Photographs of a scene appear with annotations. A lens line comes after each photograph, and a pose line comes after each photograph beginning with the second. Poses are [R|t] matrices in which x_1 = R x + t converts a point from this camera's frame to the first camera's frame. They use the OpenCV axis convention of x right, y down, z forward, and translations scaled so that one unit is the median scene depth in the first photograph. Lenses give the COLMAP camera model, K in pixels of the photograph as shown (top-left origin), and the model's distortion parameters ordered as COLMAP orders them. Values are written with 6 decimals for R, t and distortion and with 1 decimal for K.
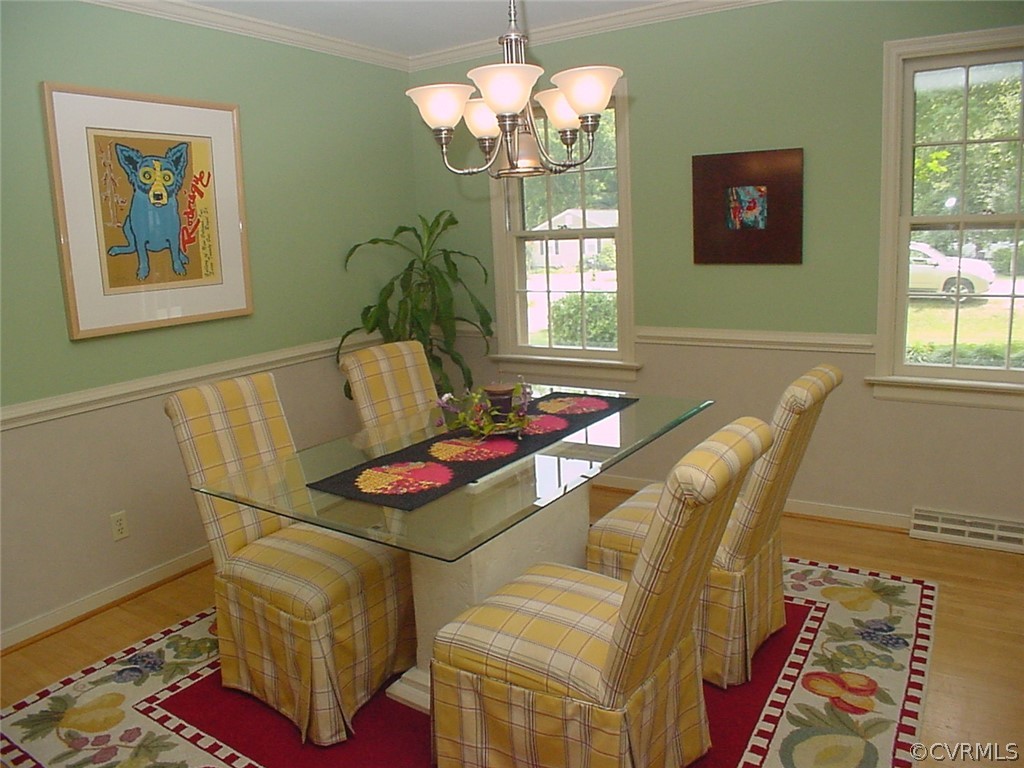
lens RADIAL K [[745.5, 0, 500.1], [0, 745.5, 383.7], [0, 0, 1]] dist [-0.146850, 0.071867]
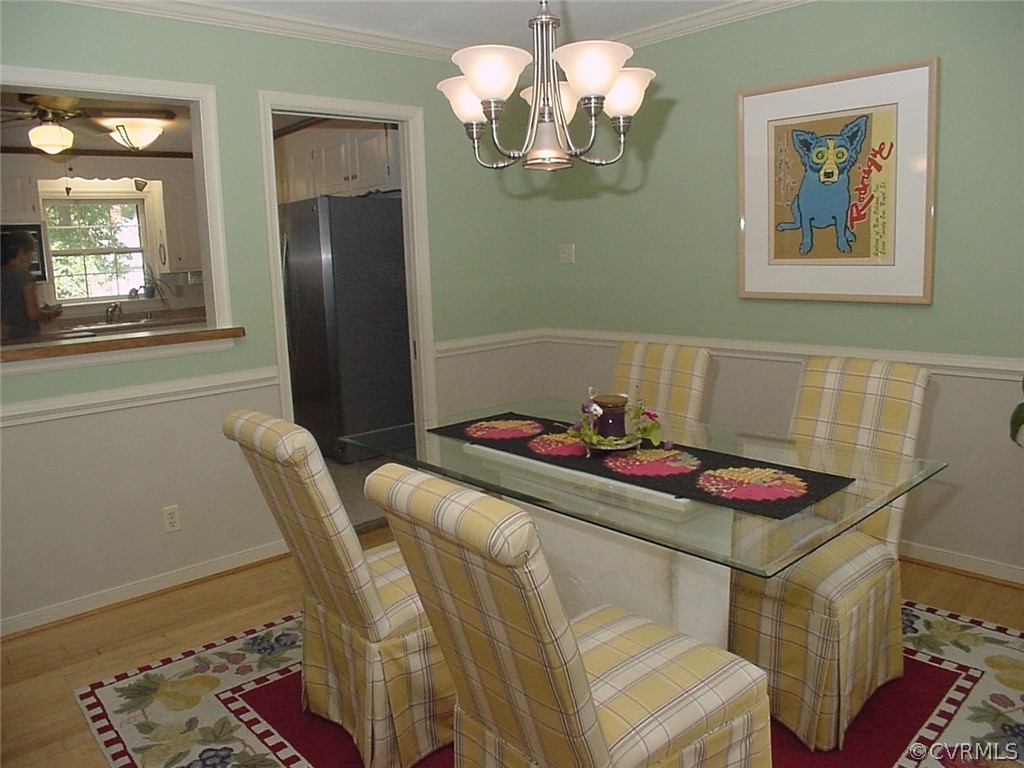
lens RADIAL K [[745.5, 0, 500.1], [0, 745.5, 383.7], [0, 0, 1]] dist [-0.146850, 0.071867]
pose [[-0.255494, 0.219462, -0.941573, 0.683026], [-0.138915, 0.955457, 0.260392, -0.177922], [0.956779, 0.197328, -0.213627, 0.833228]]
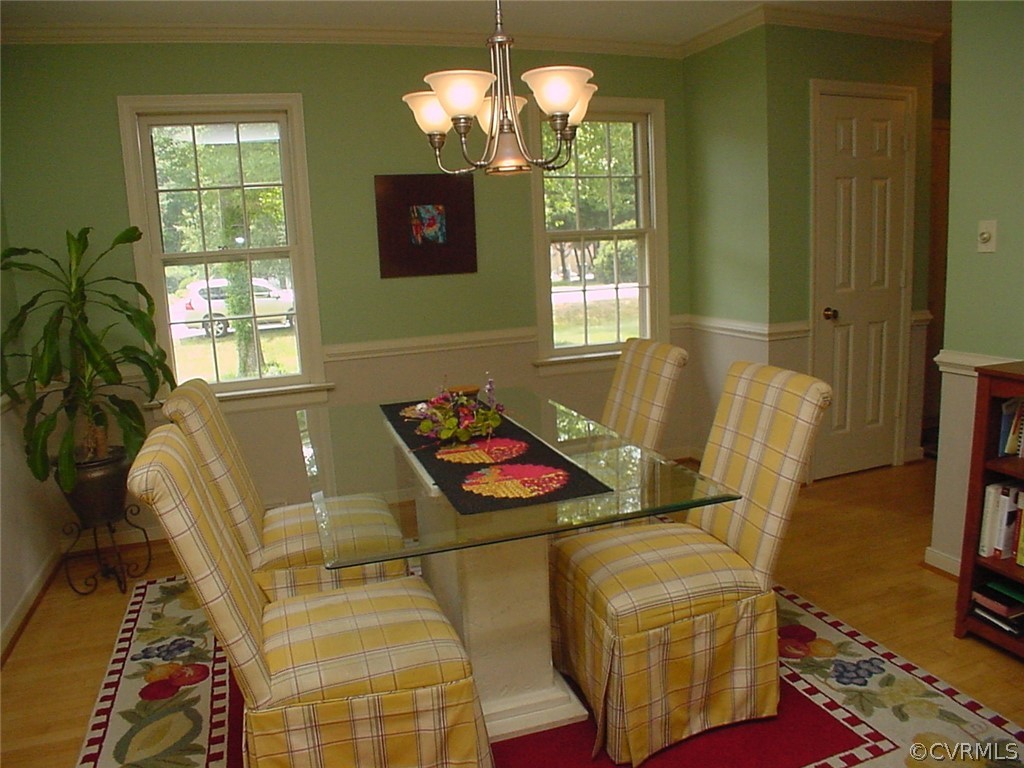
lens RADIAL K [[745.5, 0, 500.1], [0, 745.5, 383.7], [0, 0, 1]] dist [-0.146850, 0.071867]
pose [[0.614681, -0.129478, 0.778077, -0.573240], [0.176603, 0.983984, 0.024226, -0.013040], [-0.768752, 0.122520, 0.627702, 0.275588]]
